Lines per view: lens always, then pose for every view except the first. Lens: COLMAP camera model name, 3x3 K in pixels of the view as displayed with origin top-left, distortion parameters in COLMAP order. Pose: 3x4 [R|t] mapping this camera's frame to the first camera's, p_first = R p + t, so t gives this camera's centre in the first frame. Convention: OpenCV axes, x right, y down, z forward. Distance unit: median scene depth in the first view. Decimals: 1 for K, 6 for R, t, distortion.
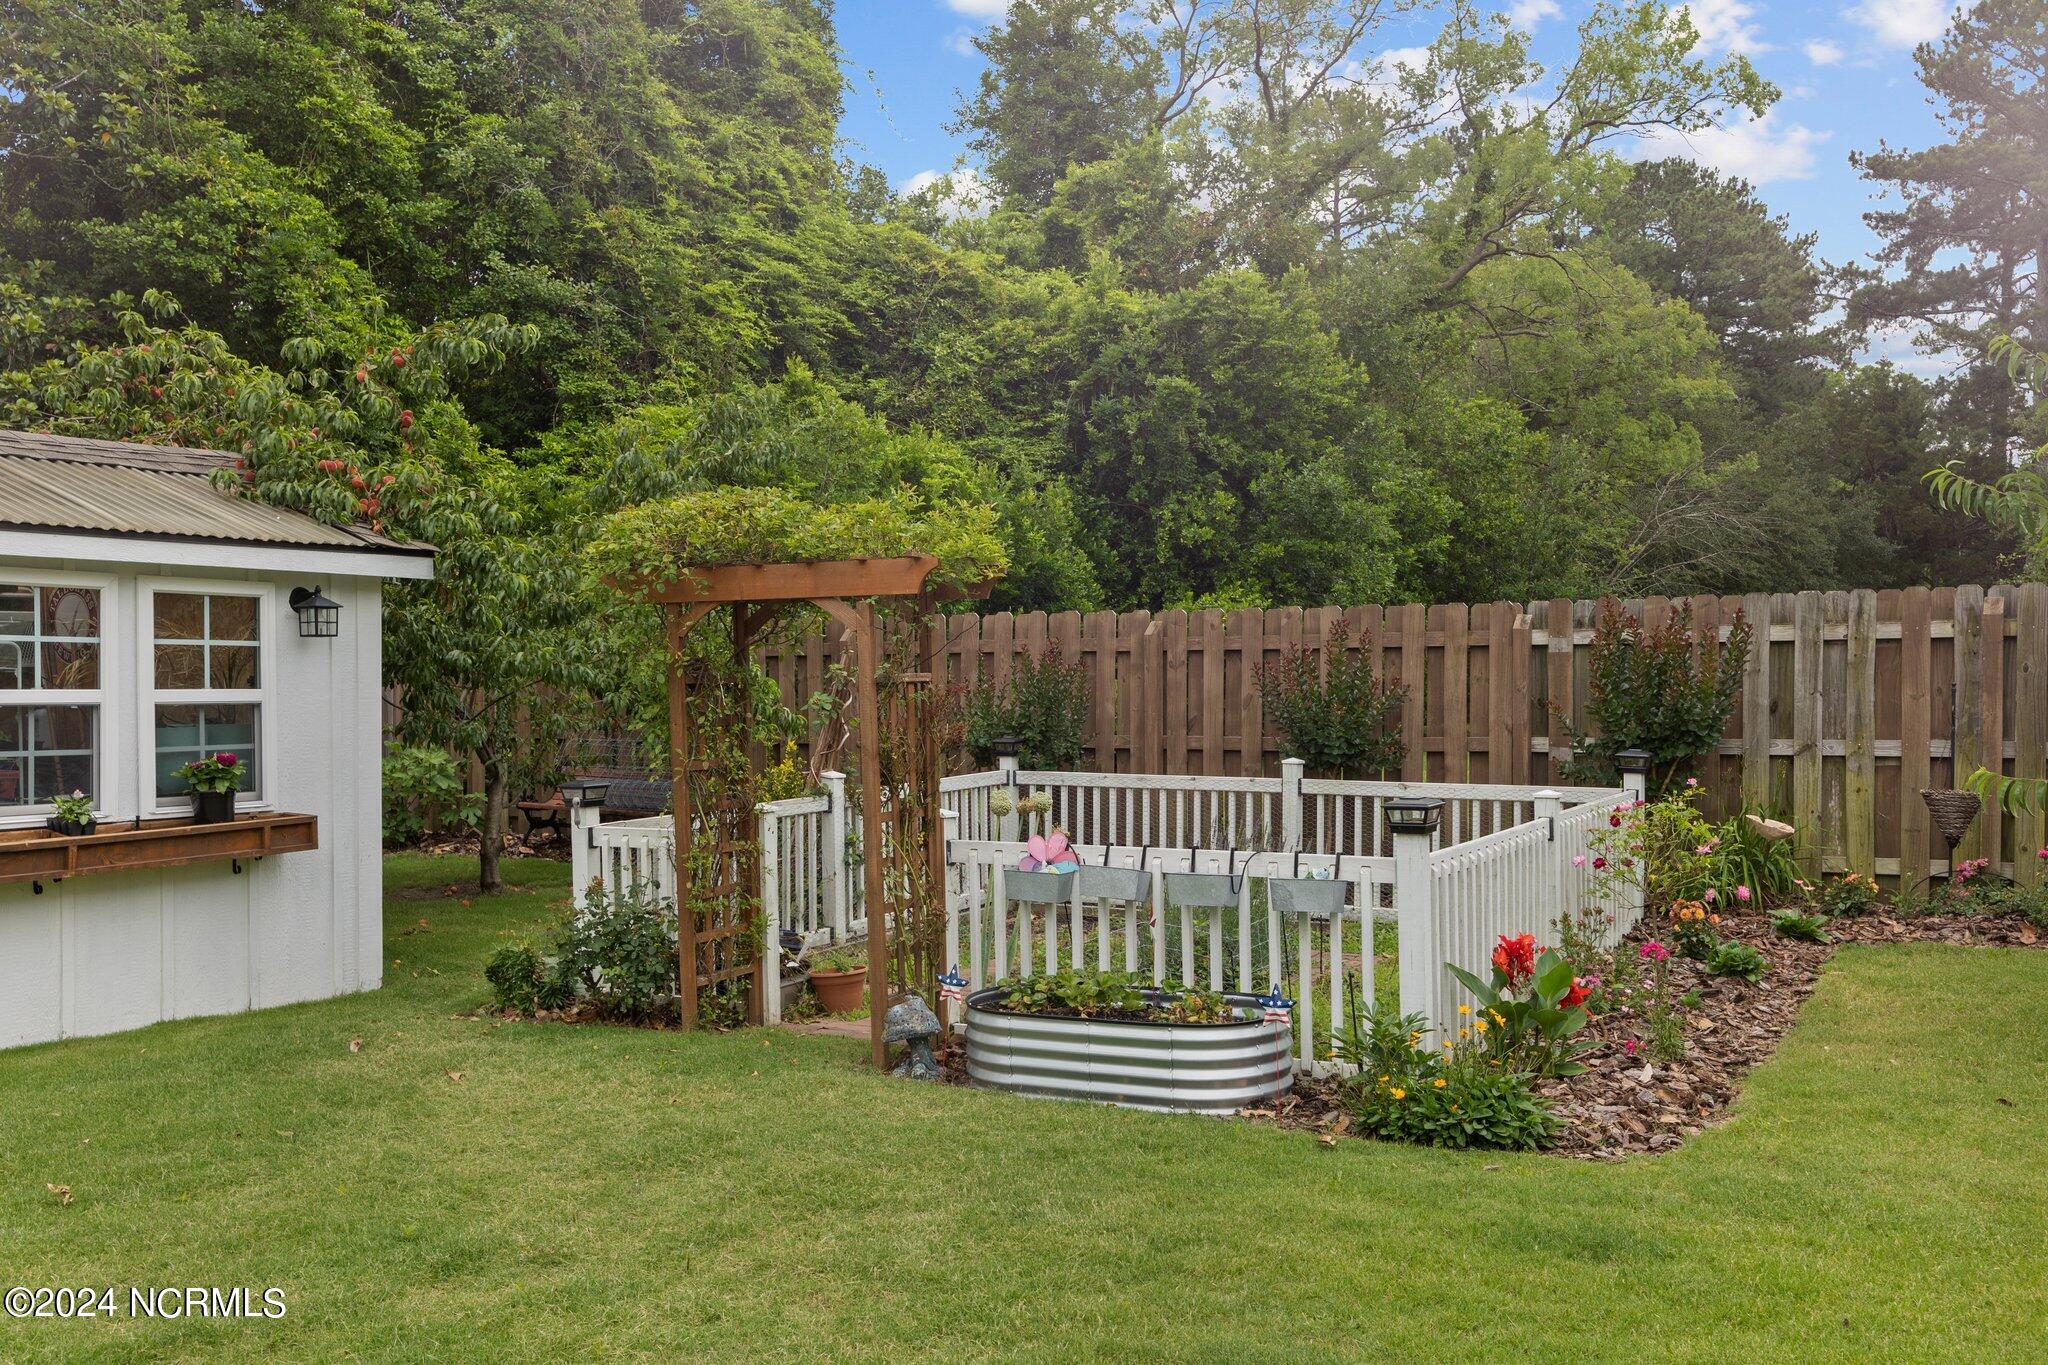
lens RADIAL K [[1819.9, 0, 1022.2], [0, 1819.9, 690.8], [0, 0, 1]] dist [0.009432, 0.009275]
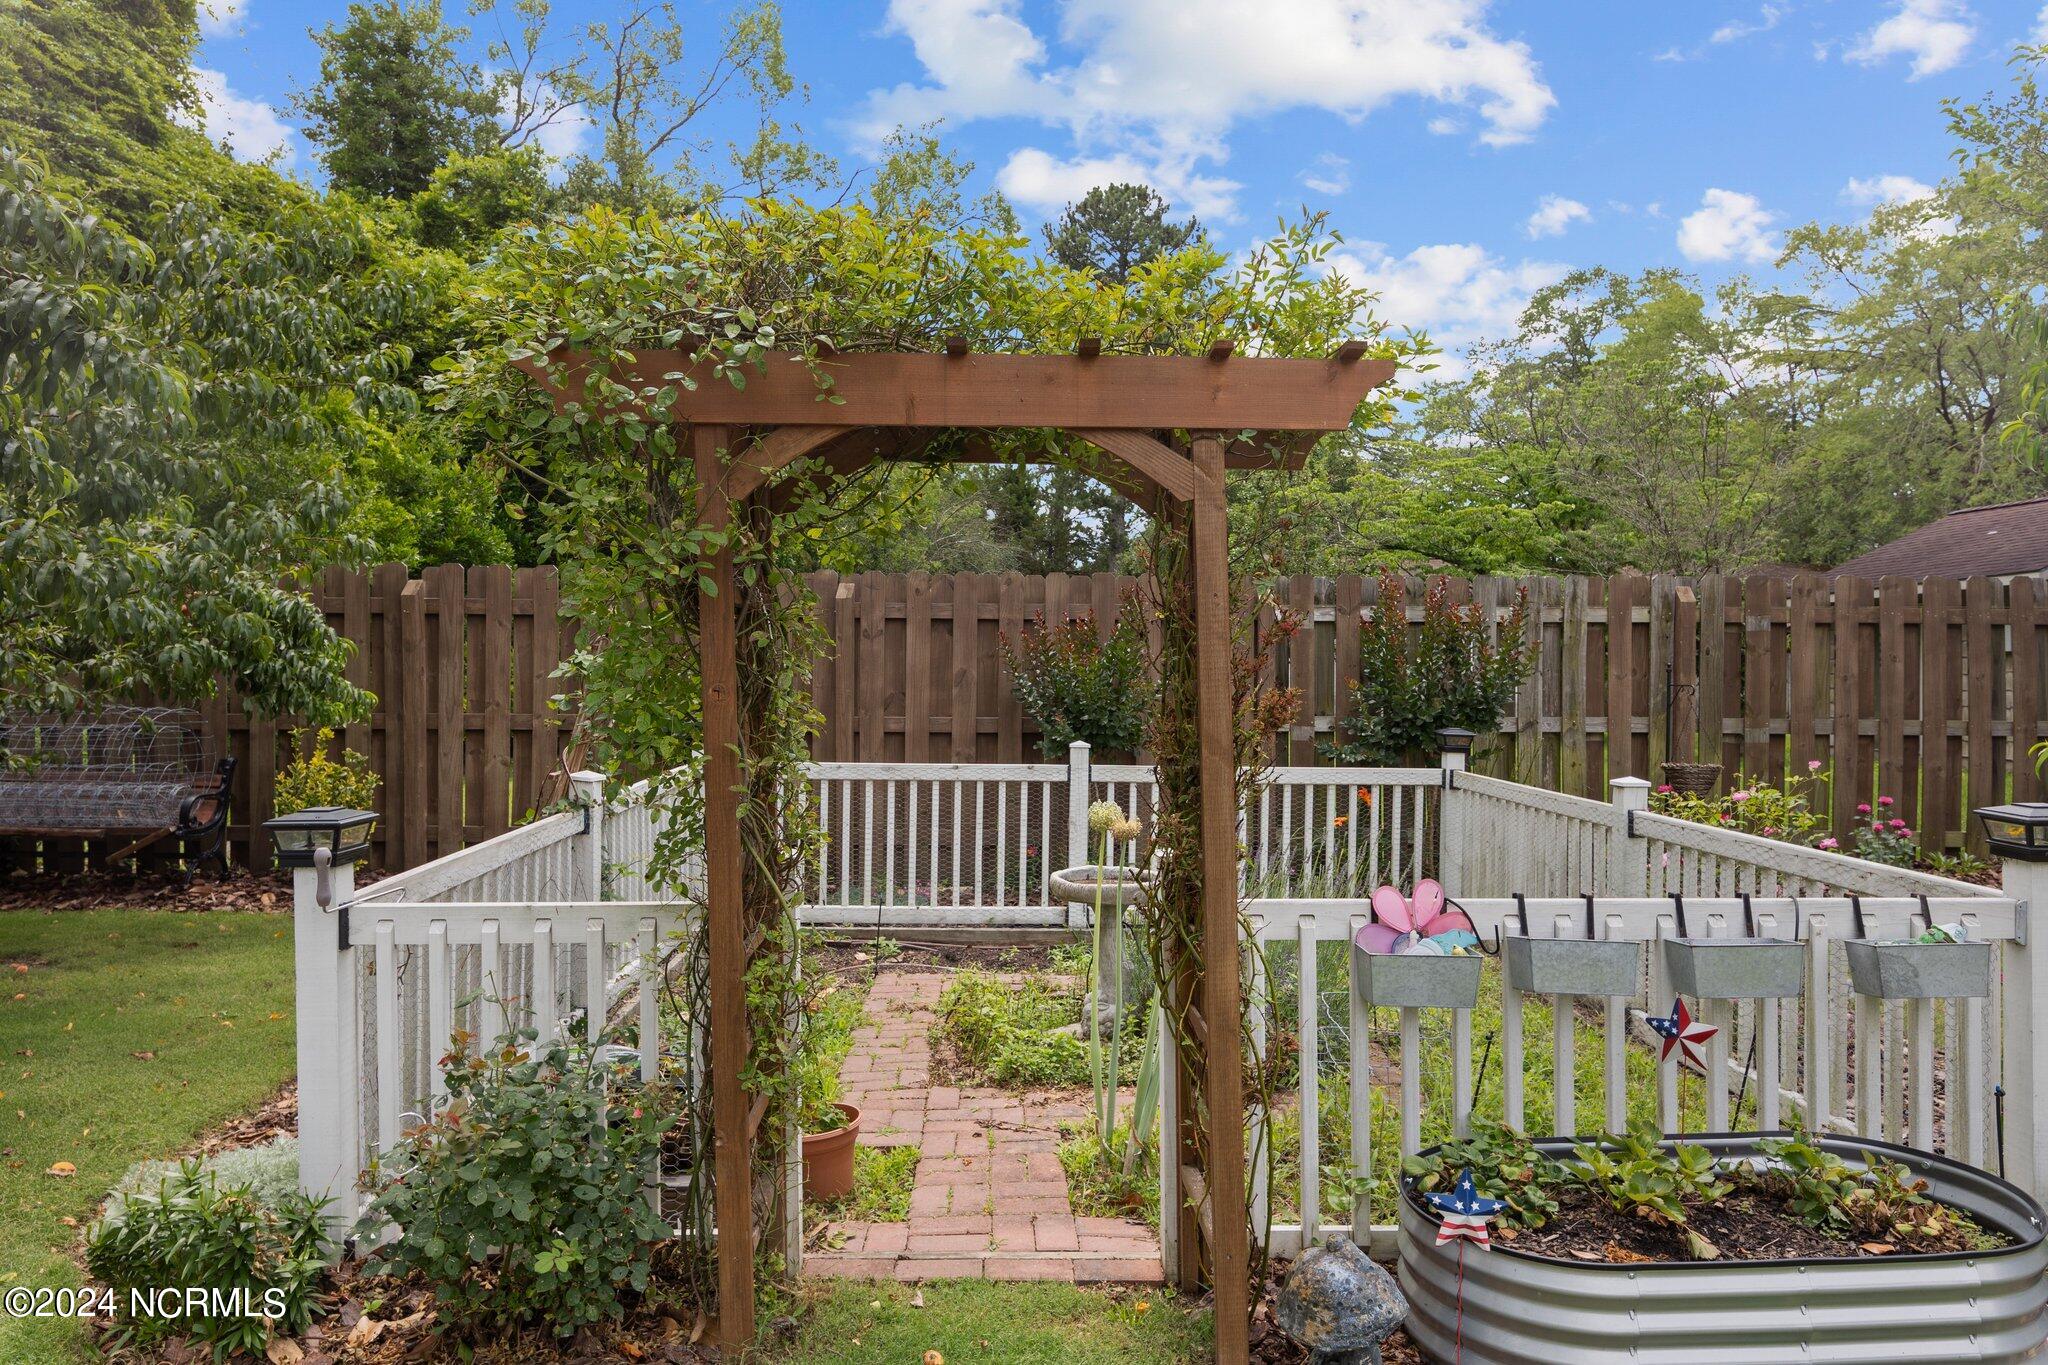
lens RADIAL K [[1345.1, 0, 1017.1], [0, 1345.1, 677.4], [0, 0, 1]] dist [-0.000506, -0.003173]
pose [[0.854656, 0.010926, 0.519080, -0.208499], [-0.008025, 0.999937, -0.007835, 0.011662], [-0.519133, 0.002530, 0.854690, 0.463075]]
